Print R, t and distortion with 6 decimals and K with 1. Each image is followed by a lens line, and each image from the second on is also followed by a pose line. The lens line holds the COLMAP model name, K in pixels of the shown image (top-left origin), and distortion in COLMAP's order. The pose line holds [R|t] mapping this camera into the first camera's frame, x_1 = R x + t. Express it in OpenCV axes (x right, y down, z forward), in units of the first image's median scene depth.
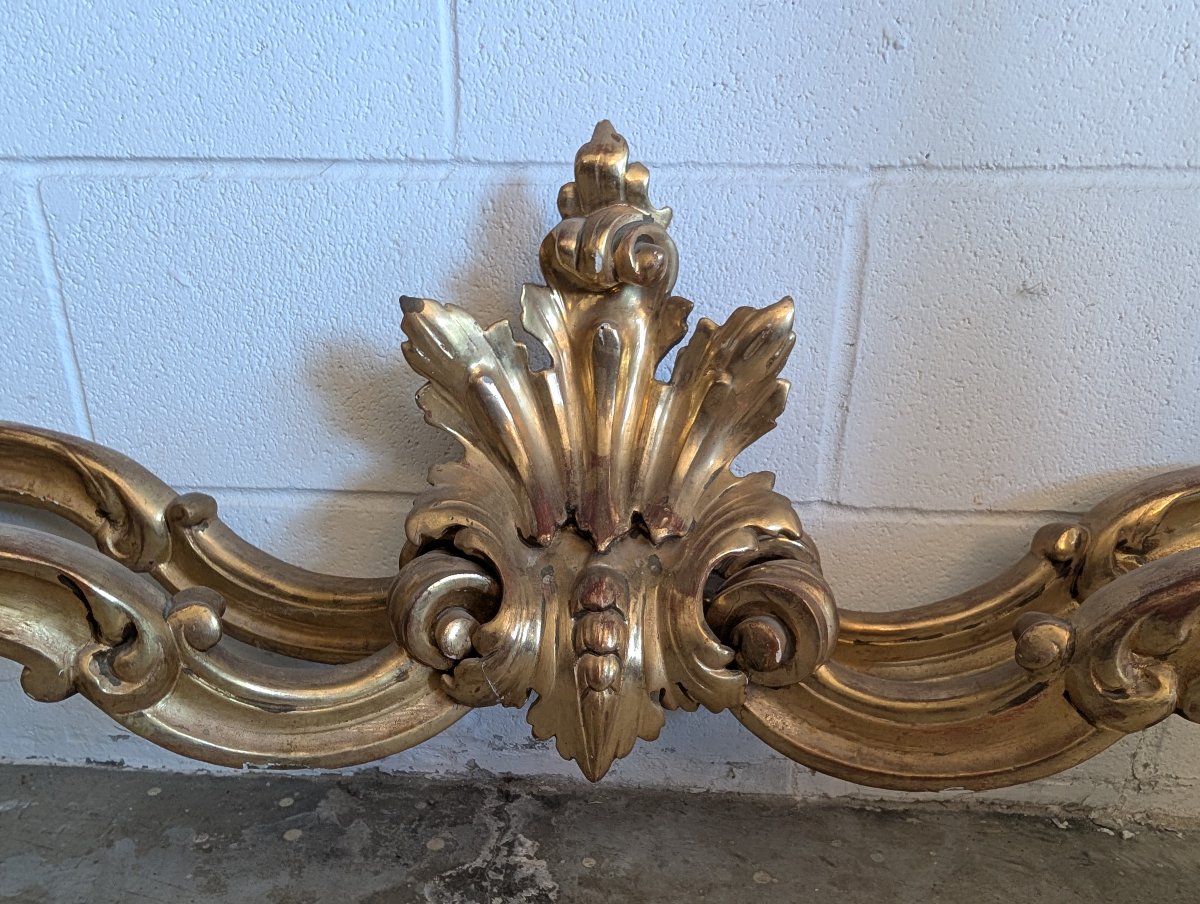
lens RADIAL K [[833.7, 0, 598.3], [0, 833.7, 589.5], [0, 0, 1]] dist [-0.001374, 0.000775]
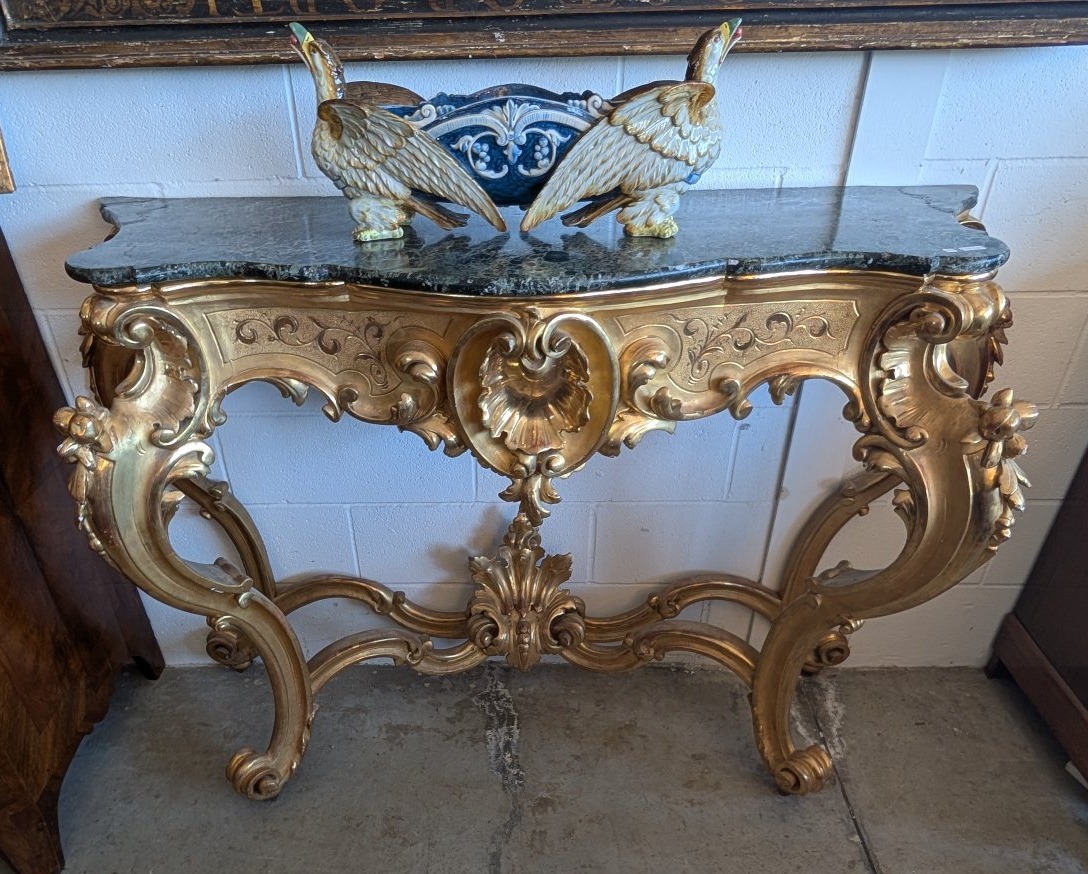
lens RADIAL K [[831.8, 0, 492.7], [0, 831.8, 587.7], [0, 0, 1]] dist [-0.000142, -0.000247]
pose [[0.998946, -0.045485, -0.006150, -0.104675], [0.045606, 0.968480, 0.244879, -1.083106], [-0.005182, -0.244902, 0.969534, -2.591392]]
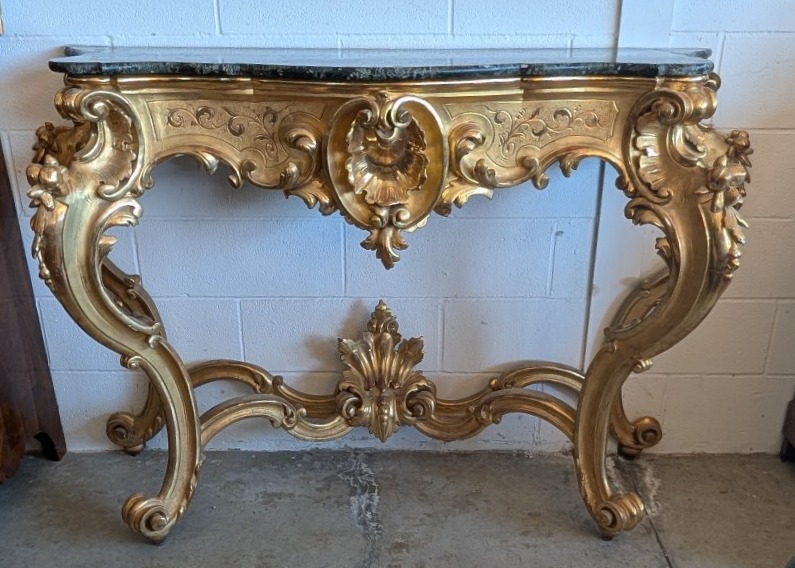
lens RADIAL K [[829.4, 0, 396.6], [0, 829.4, 346.9], [0, 0, 1]] dist [-0.001297, 0.001241]
pose [[0.998770, -0.032888, 0.037117, -0.080474], [0.031711, 0.998988, 0.031882, -0.417262], [-0.038128, -0.030666, 0.998802, -3.389896]]
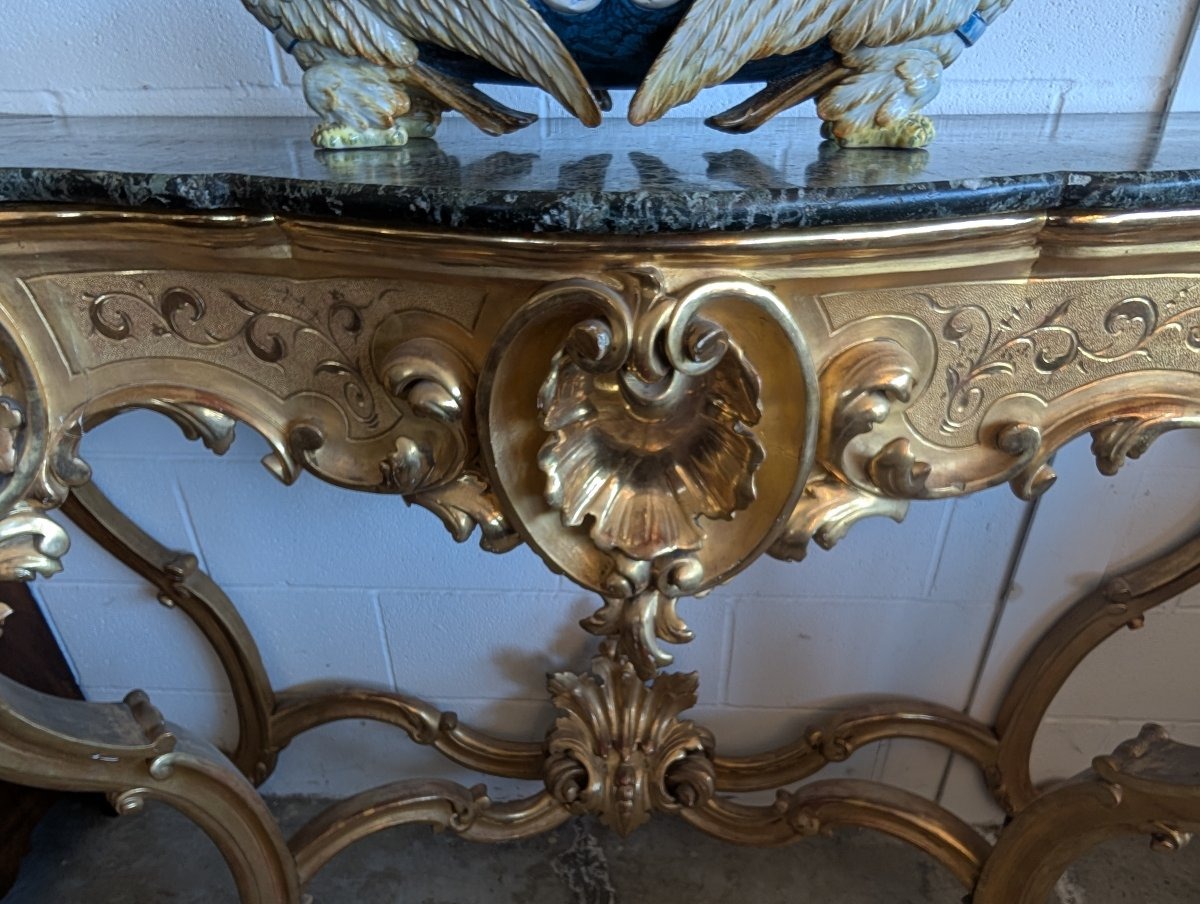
lens RADIAL K [[833.7, 0, 598.3], [0, 833.7, 589.5], [0, 0, 1]] dist [-0.001374, 0.000775]
pose [[0.999714, -0.021721, -0.010051, -0.041914], [0.023336, 0.977886, 0.207833, -1.081129], [0.005314, -0.208008, 0.978113, -1.403971]]
